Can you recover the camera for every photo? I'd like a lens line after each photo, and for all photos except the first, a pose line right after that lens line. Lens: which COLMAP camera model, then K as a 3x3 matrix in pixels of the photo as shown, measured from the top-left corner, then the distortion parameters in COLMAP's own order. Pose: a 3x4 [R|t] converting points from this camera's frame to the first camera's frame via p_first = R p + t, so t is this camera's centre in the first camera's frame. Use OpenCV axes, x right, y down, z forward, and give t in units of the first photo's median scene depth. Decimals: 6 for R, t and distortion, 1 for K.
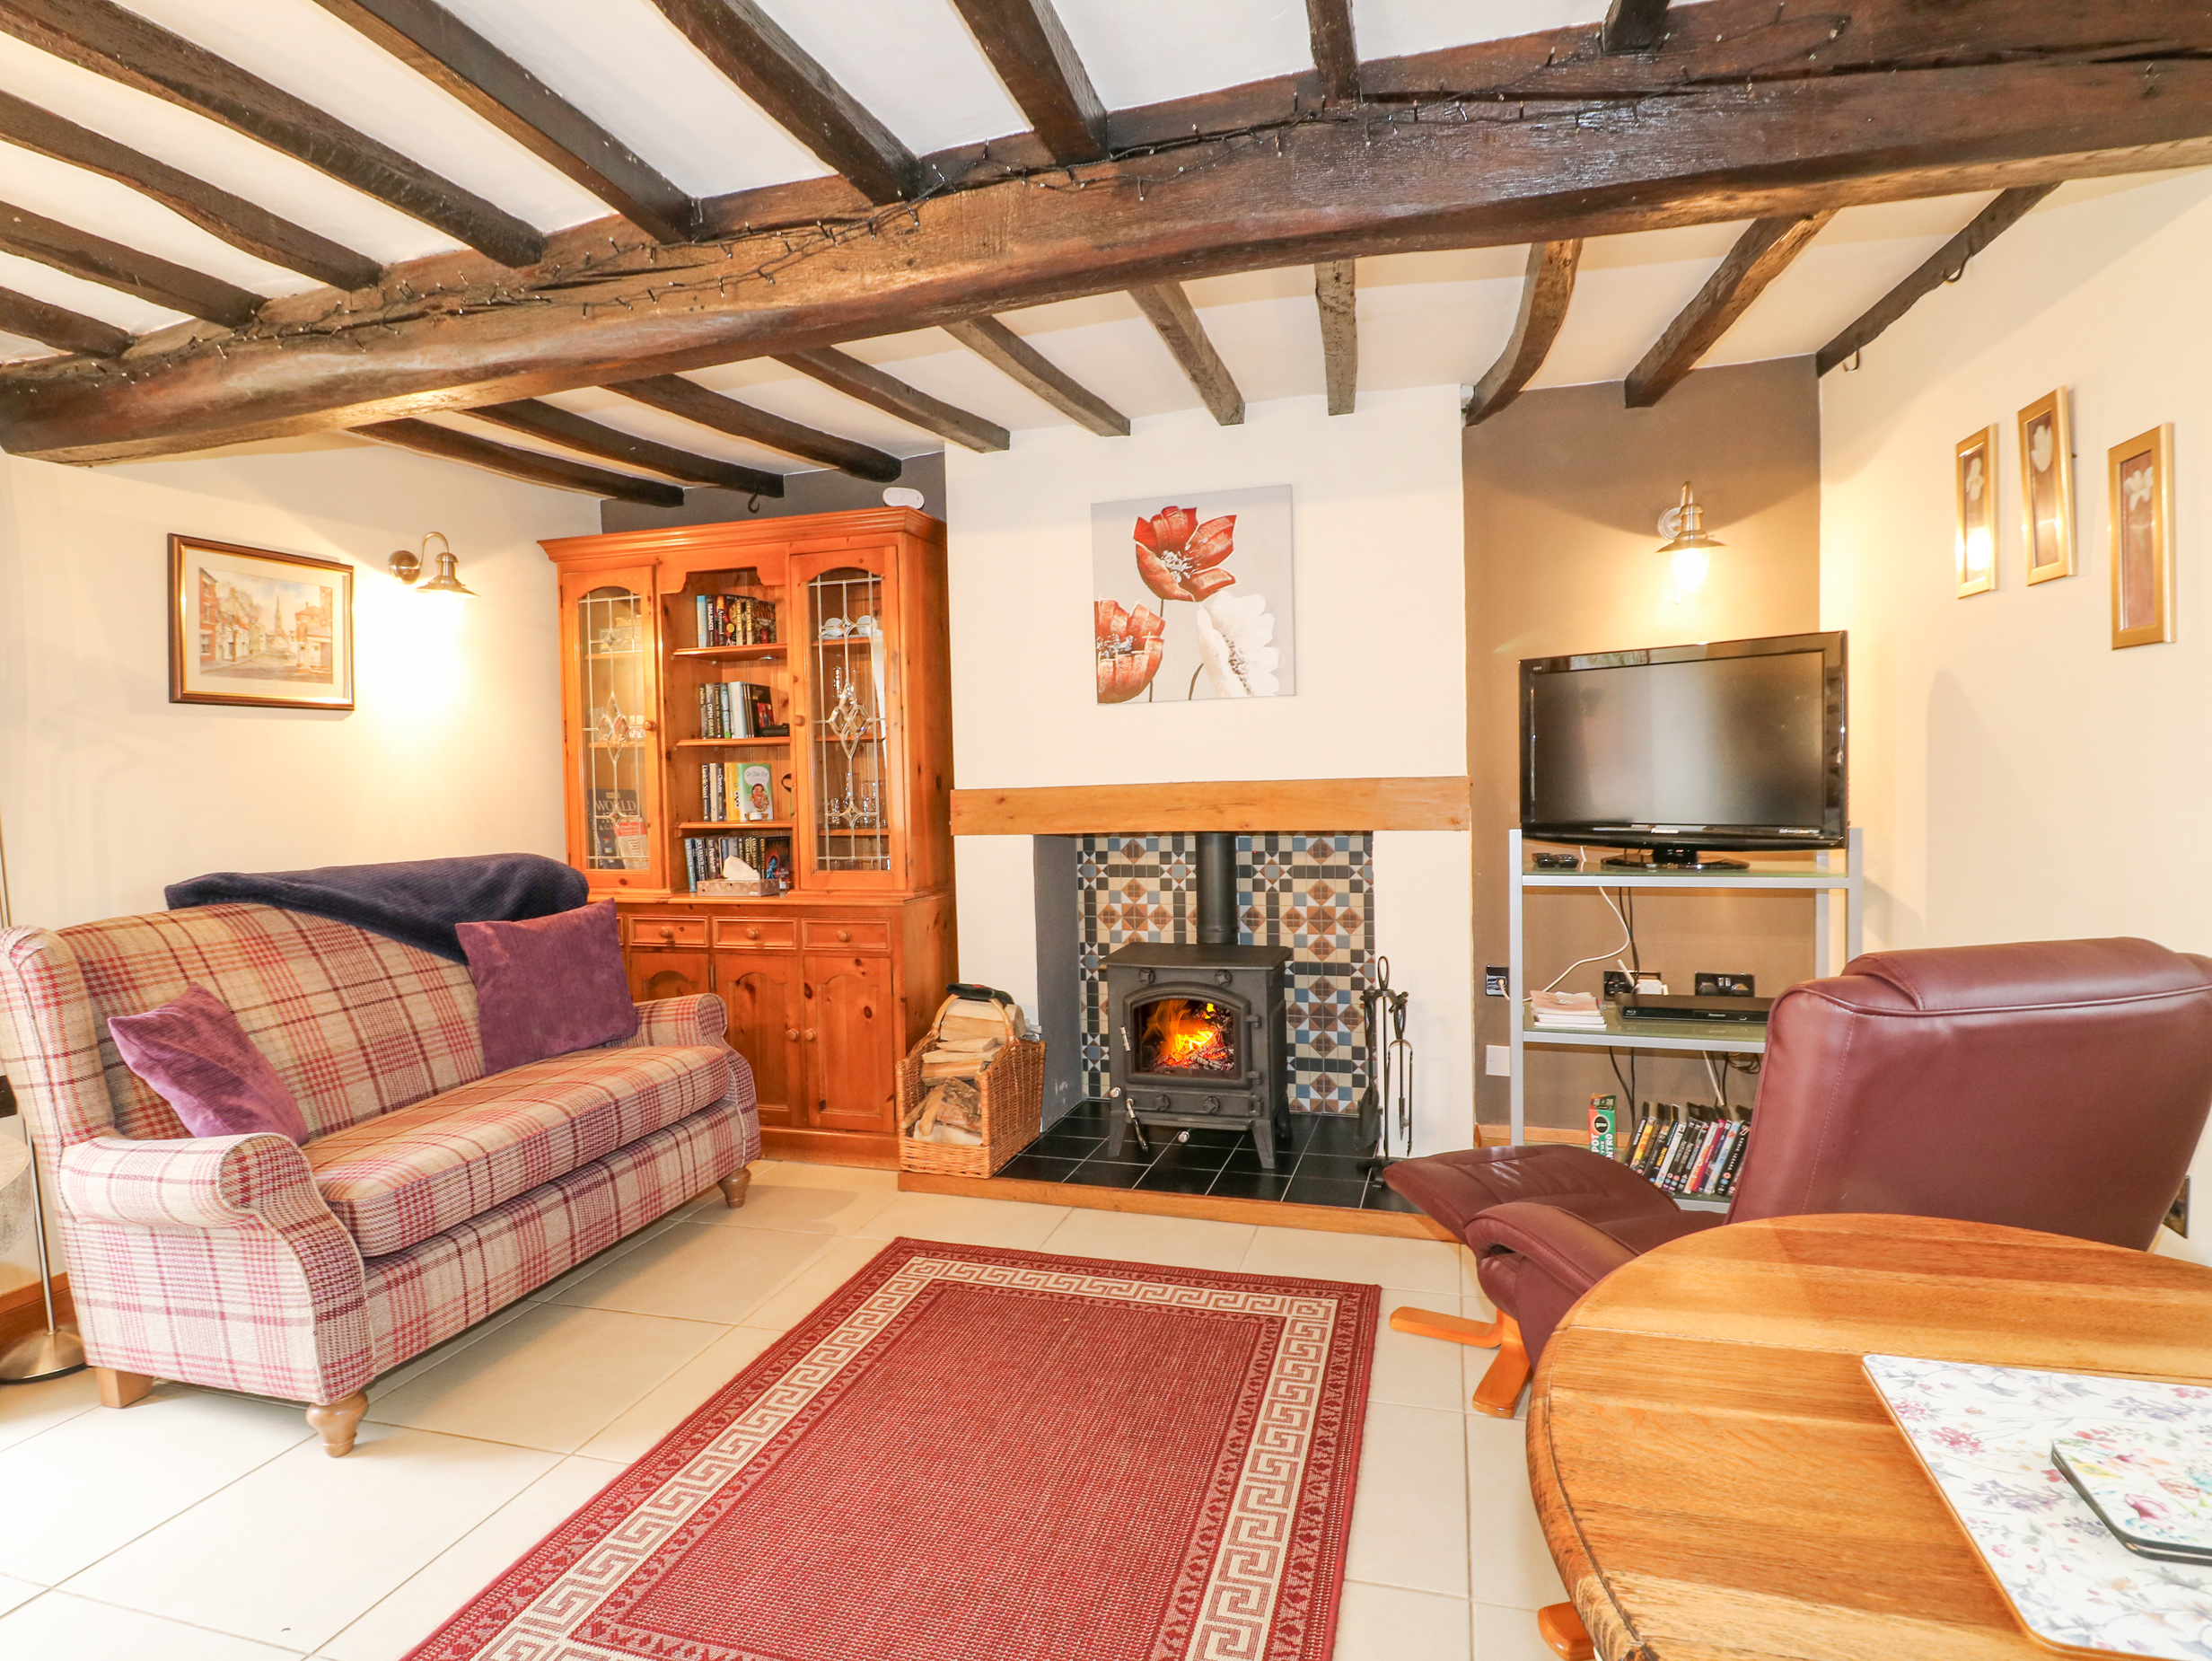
lens RADIAL K [[1150.7, 0, 1111.5], [0, 1150.7, 814.7], [0, 0, 1]] dist [0.003890, -0.017738]
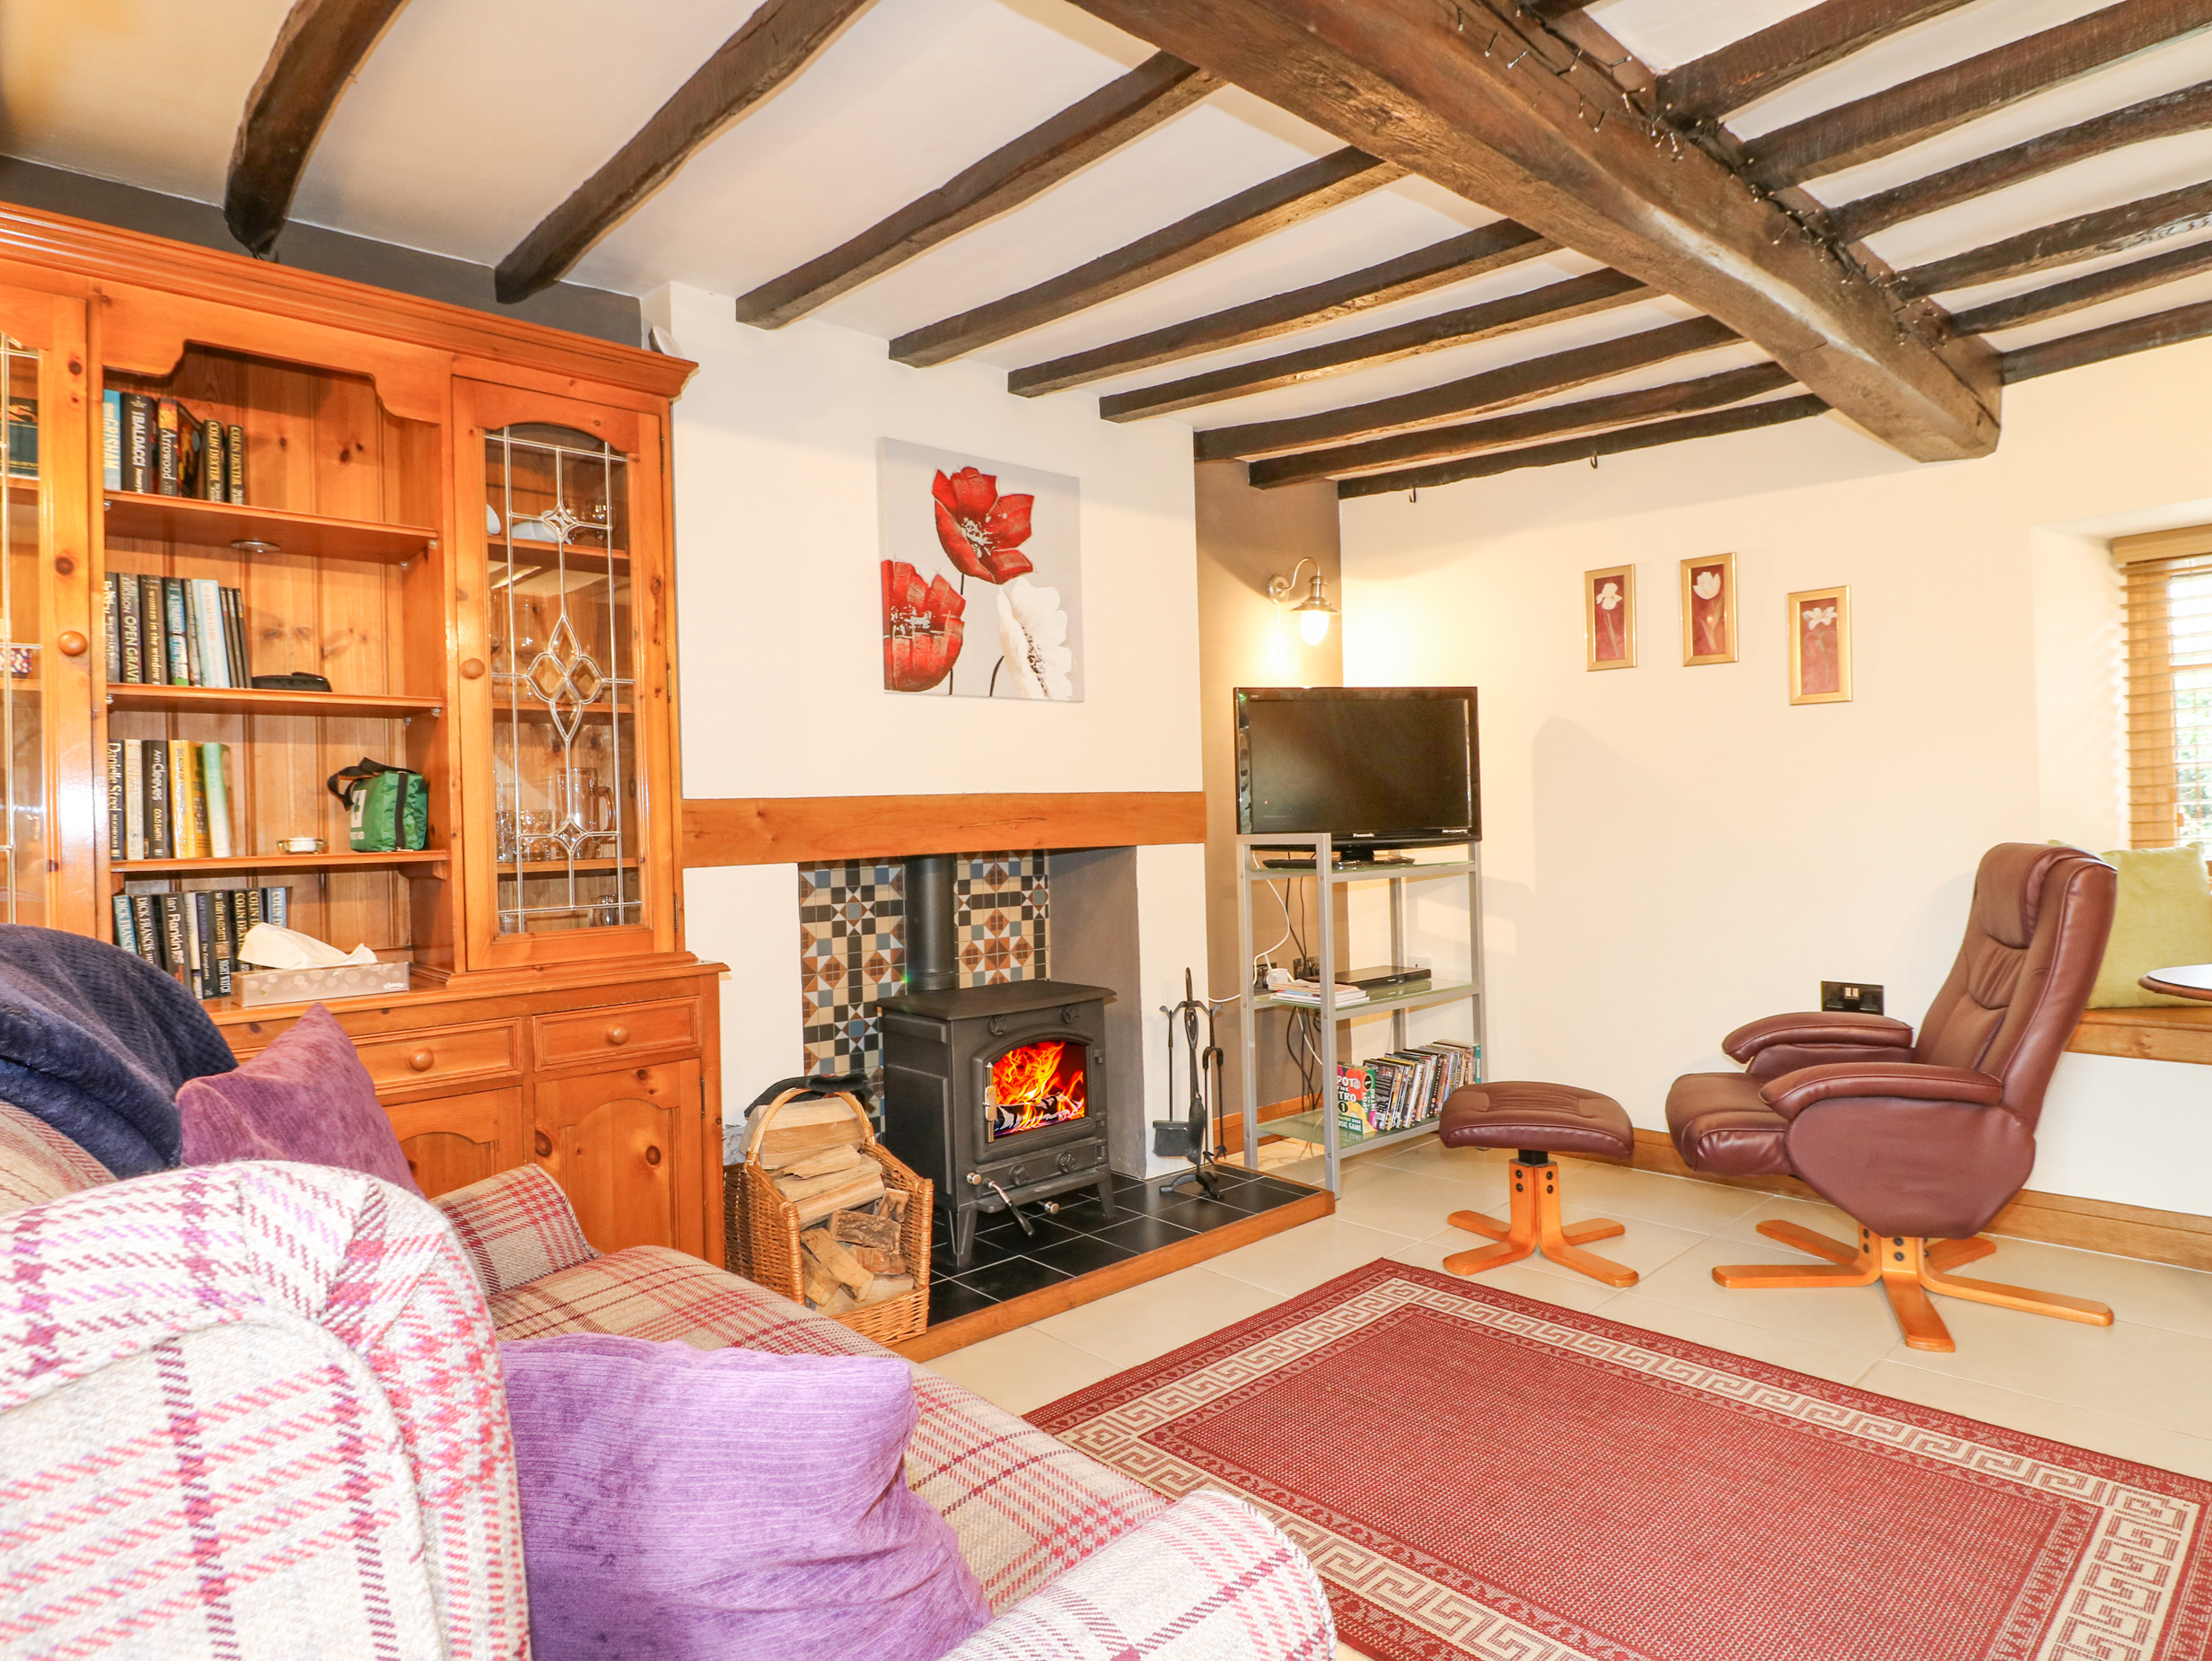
lens RADIAL K [[1210.8, 0, 1103.1], [0, 1210.8, 817.4], [0, 0, 1]] dist [-0.003503, -0.001336]
pose [[0.533623, 0.011035, 0.845651, -0.646512], [0.043814, 0.998211, -0.040673, 0.029888], [-0.844587, 0.058755, 0.532185, 0.457422]]
